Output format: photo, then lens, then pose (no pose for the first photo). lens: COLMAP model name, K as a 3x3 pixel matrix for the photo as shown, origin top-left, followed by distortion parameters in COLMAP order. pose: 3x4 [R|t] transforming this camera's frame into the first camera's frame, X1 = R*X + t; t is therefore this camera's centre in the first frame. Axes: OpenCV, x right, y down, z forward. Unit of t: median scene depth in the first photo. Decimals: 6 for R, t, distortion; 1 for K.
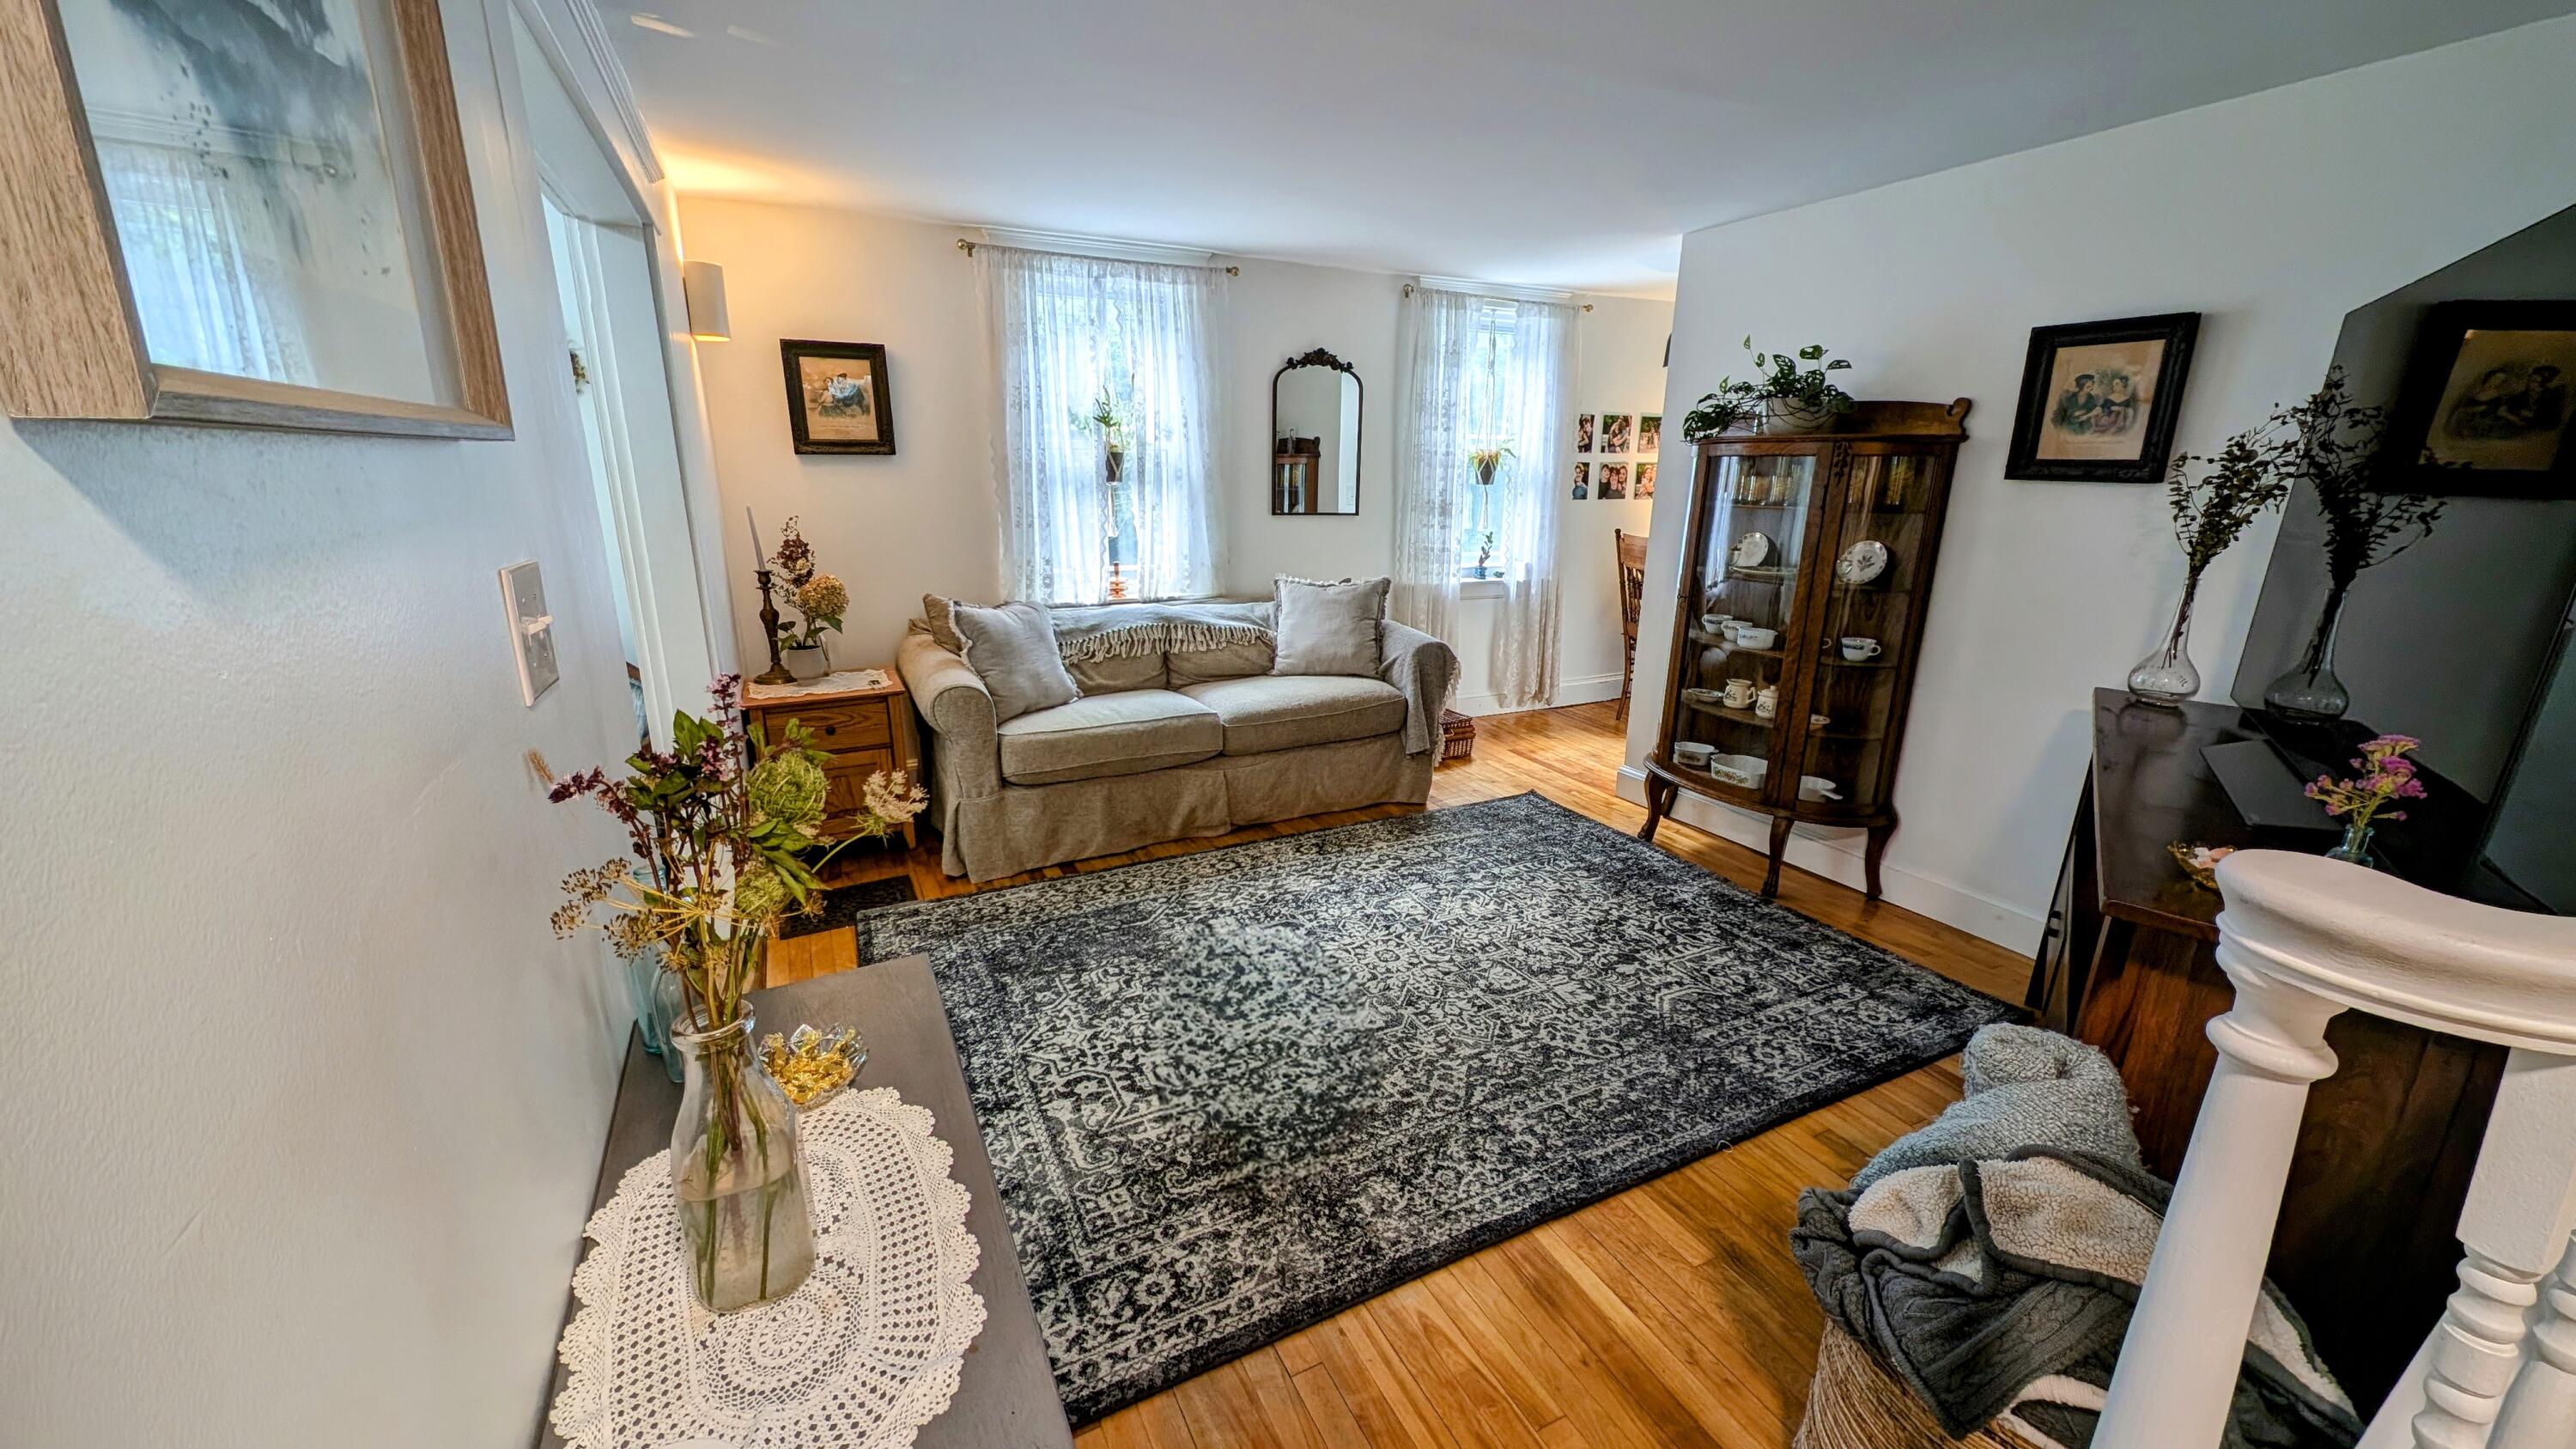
lens RADIAL K [[949.7, 0, 1288.0], [0, 949.7, 724.5], [0, 0, 1]] dist [0.009710, -0.009655]
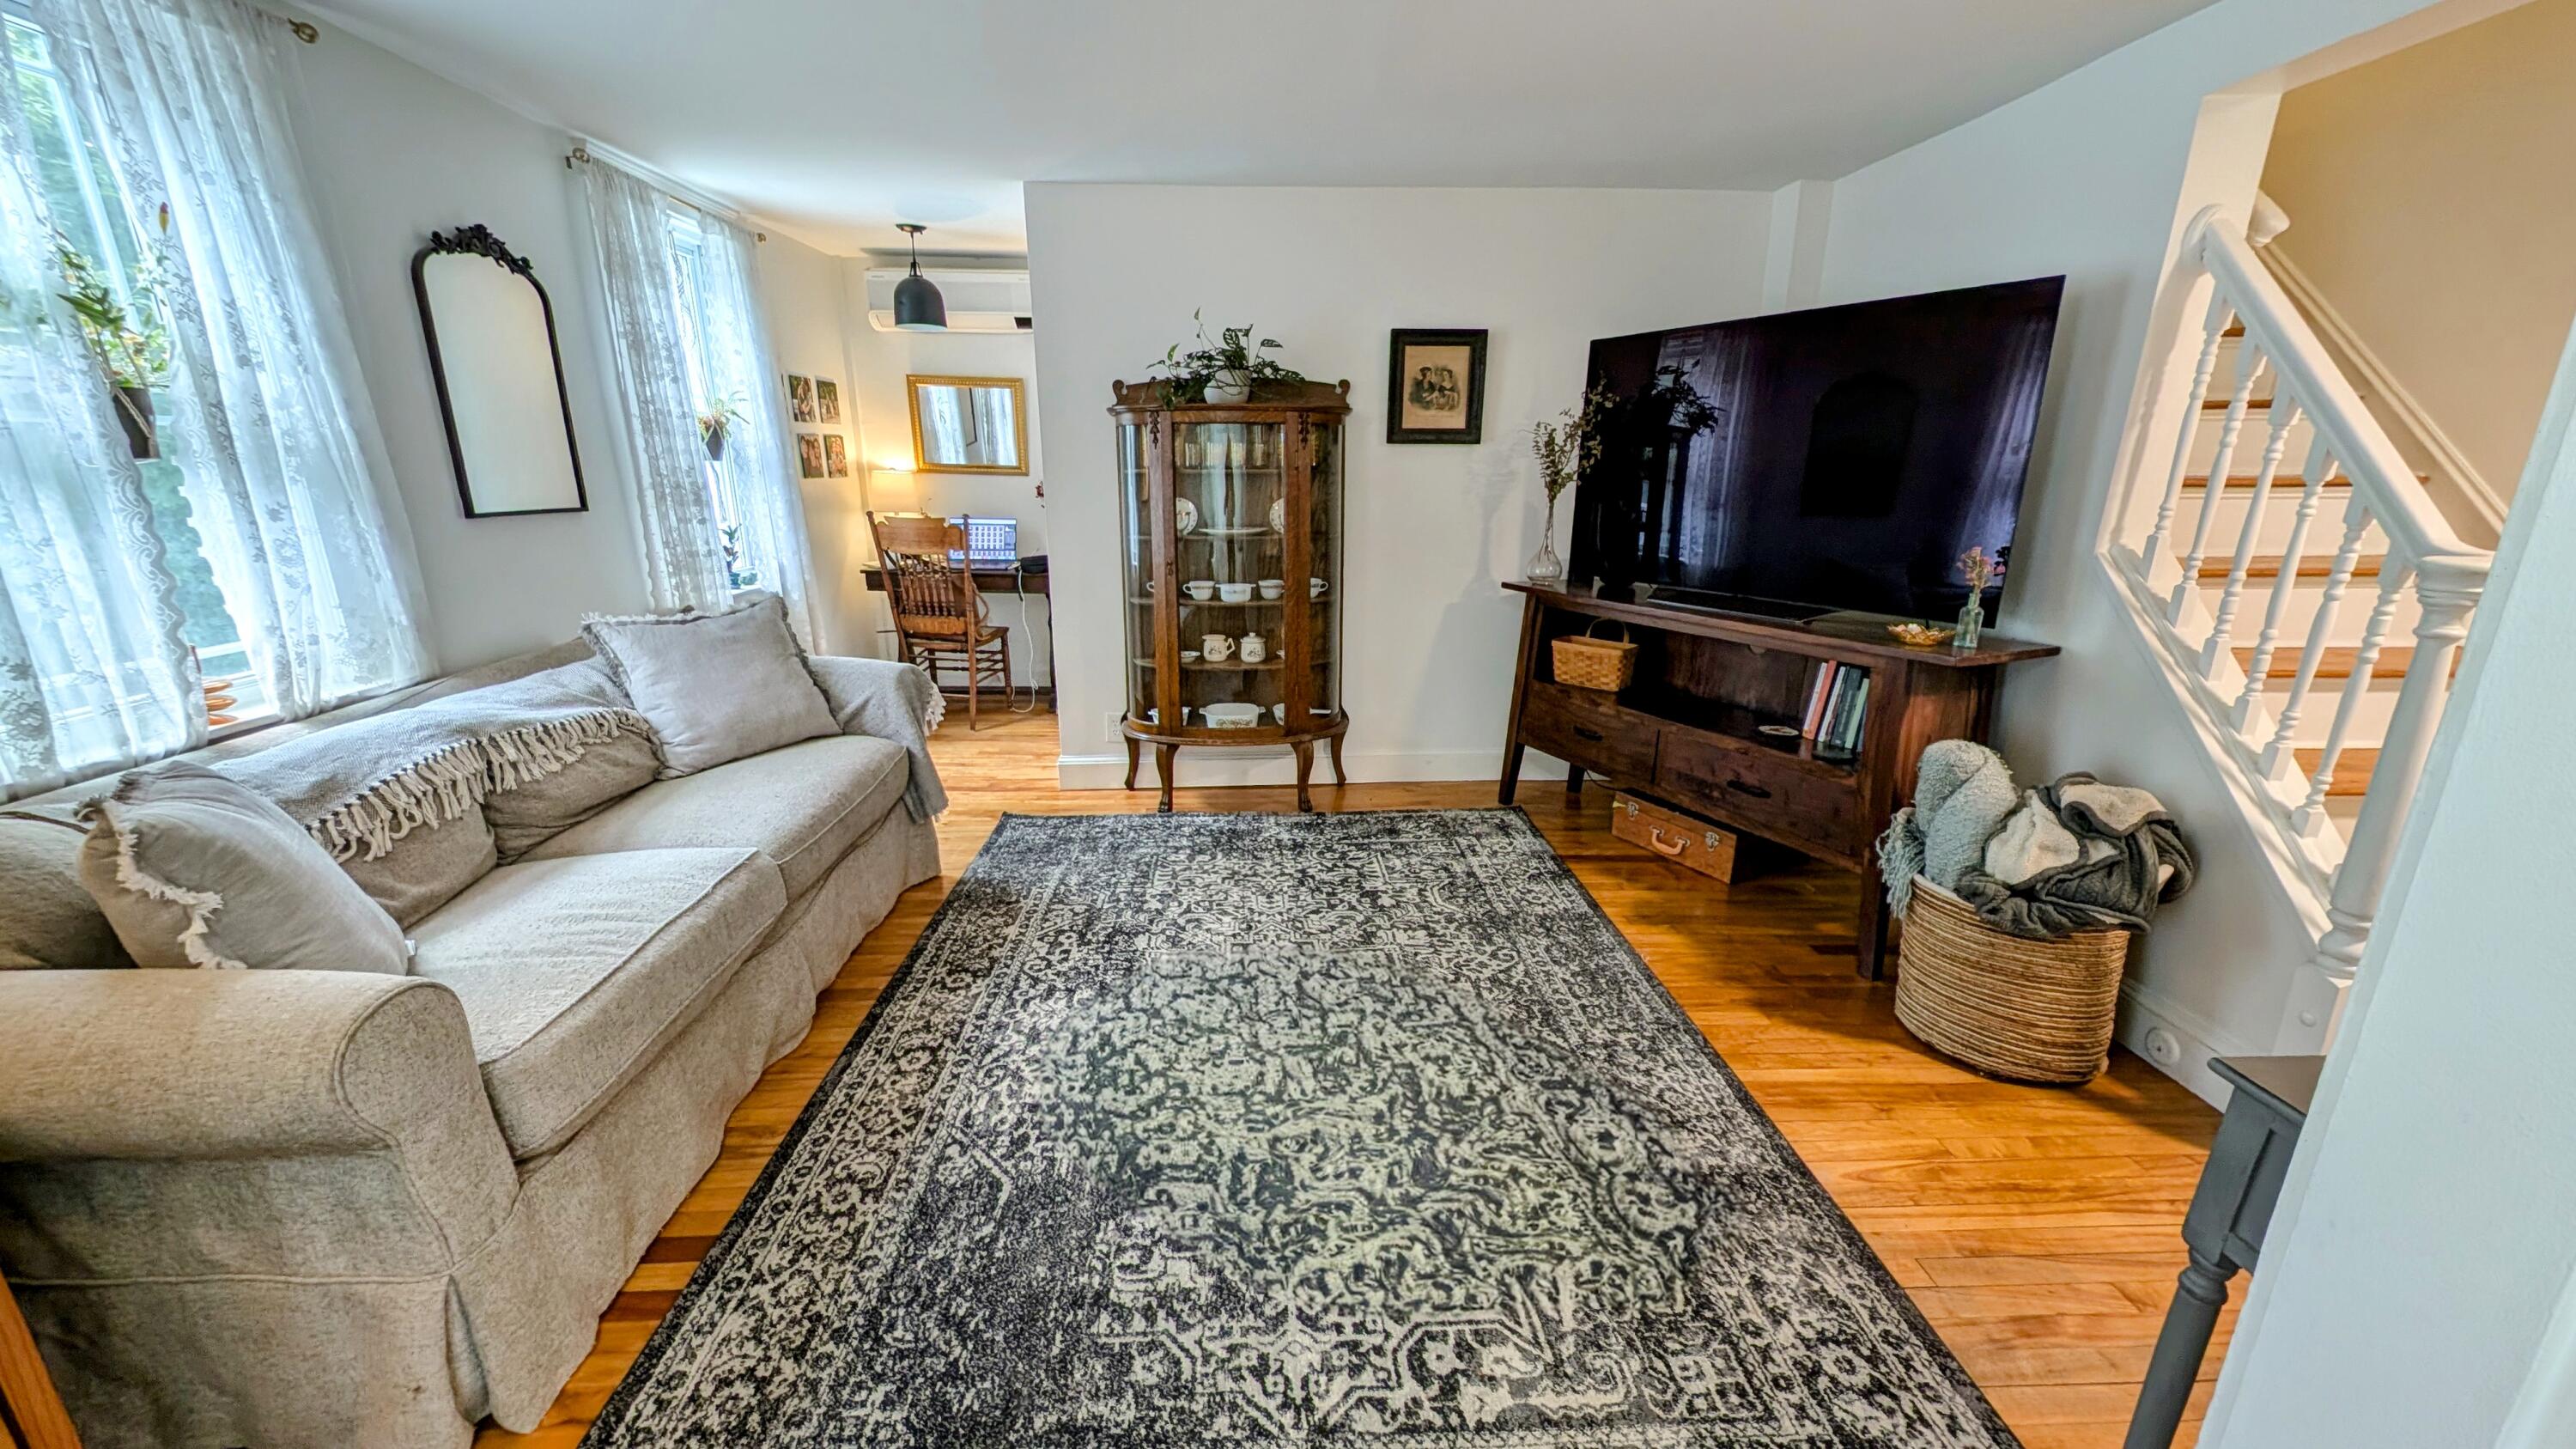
lens RADIAL K [[949.7, 0, 1288.0], [0, 949.7, 724.5], [0, 0, 1]] dist [0.009710, -0.009655]
pose [[0.411848, -0.254442, 0.875009, -0.532754], [0.241232, 0.956412, 0.164570, -0.126147], [-0.878742, 0.143303, 0.455276, 0.540285]]
